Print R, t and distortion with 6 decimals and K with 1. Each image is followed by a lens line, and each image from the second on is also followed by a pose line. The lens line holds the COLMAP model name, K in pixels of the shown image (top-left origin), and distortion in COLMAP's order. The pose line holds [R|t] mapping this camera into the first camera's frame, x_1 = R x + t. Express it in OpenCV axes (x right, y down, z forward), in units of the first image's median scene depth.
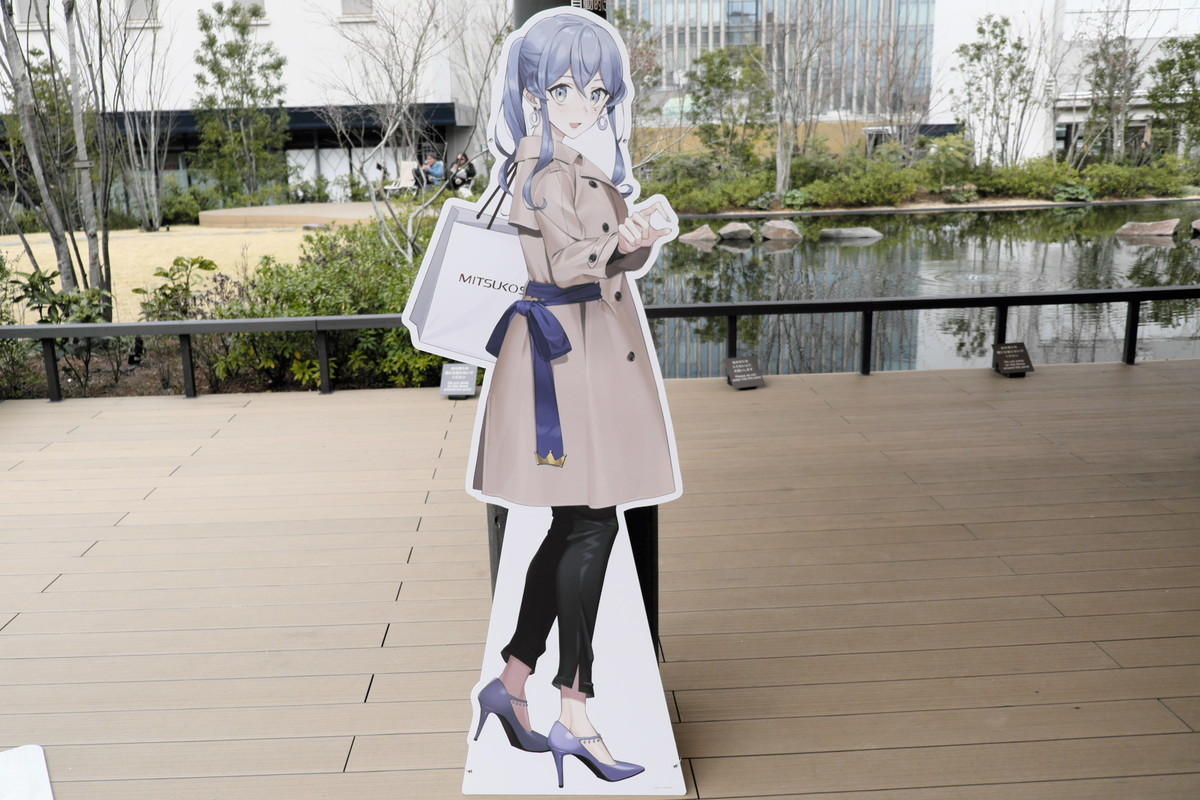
lens RADIAL K [[991.4, 0, 600.0], [0, 991.4, 400.0], [0, 0, 1]] dist [-0.017499, 0.001915]
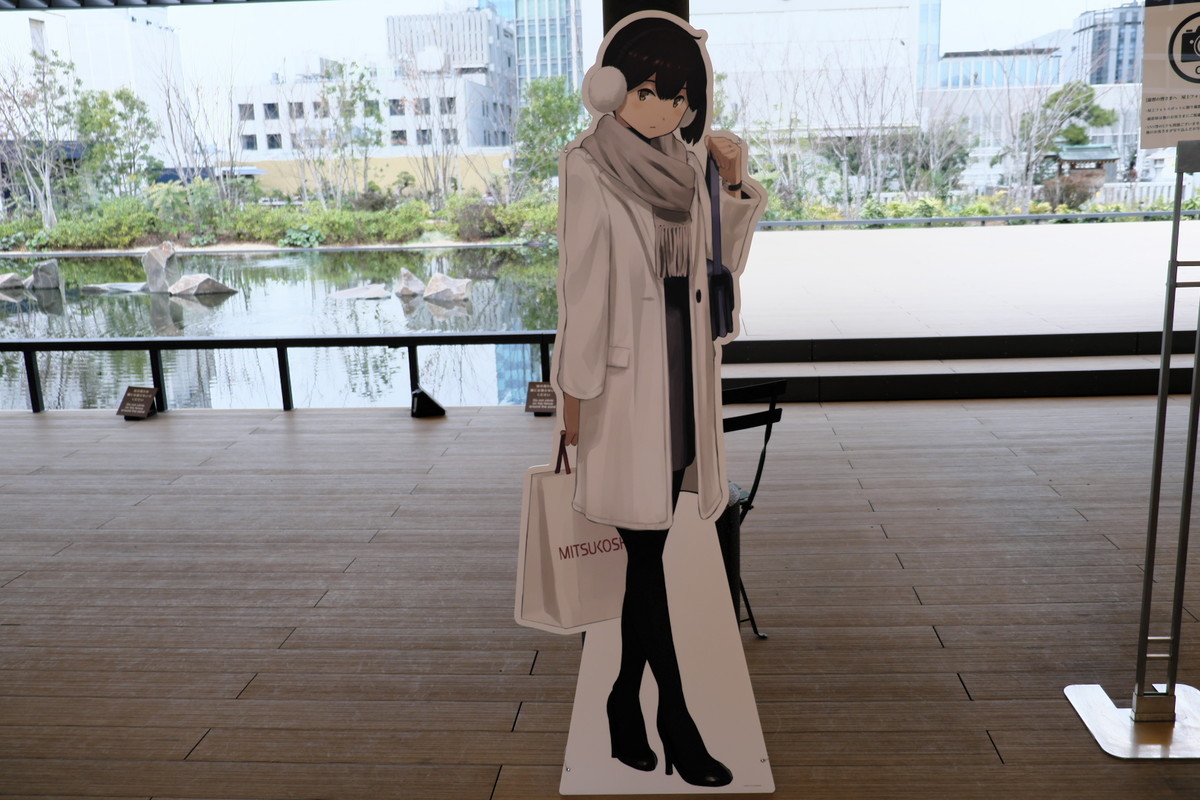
lens RADIAL K [[991.4, 0, 600.0], [0, 991.4, 400.0], [0, 0, 1]] dist [-0.017499, 0.001915]
pose [[0.997826, 0.027633, -0.059829, 0.769661], [-0.028873, 0.999384, -0.019953, -0.030214], [0.059240, 0.021637, 0.998009, 0.011000]]
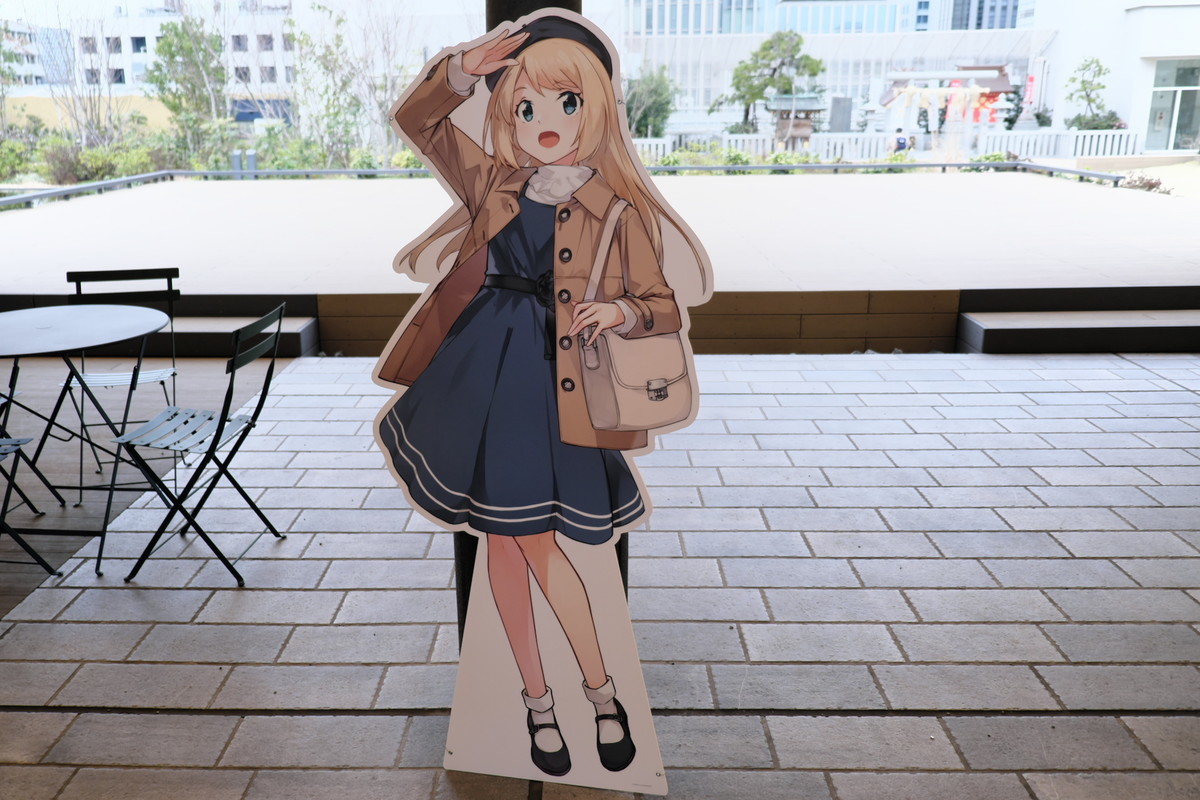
lens RADIAL K [[991.4, 0, 600.0], [0, 991.4, 400.0], [0, 0, 1]] dist [-0.017499, 0.001915]
pose [[0.997457, 0.047303, -0.053318, 0.902451], [-0.045299, 0.998243, 0.038193, -0.035957], [0.055031, -0.035681, 0.997847, 0.009928]]
